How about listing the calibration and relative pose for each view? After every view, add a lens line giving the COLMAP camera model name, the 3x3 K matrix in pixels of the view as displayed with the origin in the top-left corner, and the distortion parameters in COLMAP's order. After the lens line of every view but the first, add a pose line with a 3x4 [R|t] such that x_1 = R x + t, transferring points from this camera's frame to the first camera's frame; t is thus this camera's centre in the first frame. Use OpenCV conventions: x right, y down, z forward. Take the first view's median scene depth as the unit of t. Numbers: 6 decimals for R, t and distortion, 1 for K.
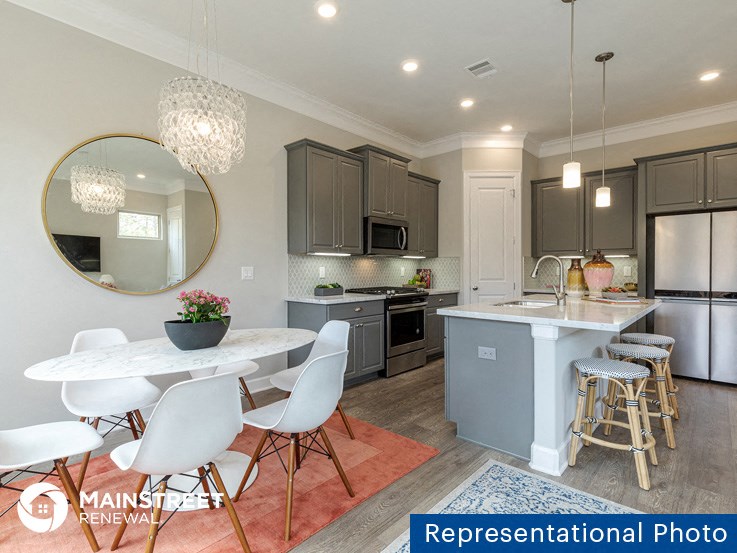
lens RADIAL K [[355.2, 0, 364.6], [0, 355.2, 273.6], [0, 0, 1]] dist [0.021311, -0.000337]
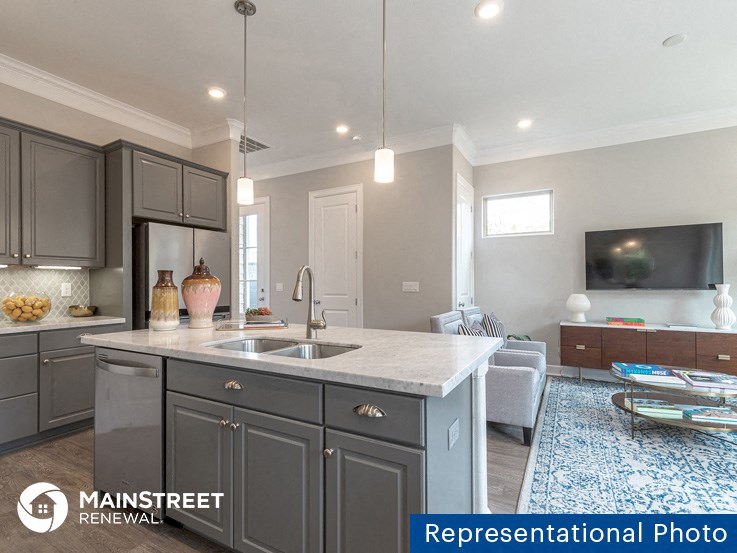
lens RADIAL K [[371.9, 0, 362.7], [0, 371.9, 289.6], [0, 0, 1]] dist [0.003854, -0.002122]
pose [[-0.241861, -0.018859, 0.970128, -0.125917], [0.019247, 0.999521, 0.024229, -0.015325], [-0.970120, 0.024532, -0.241382, 0.704060]]
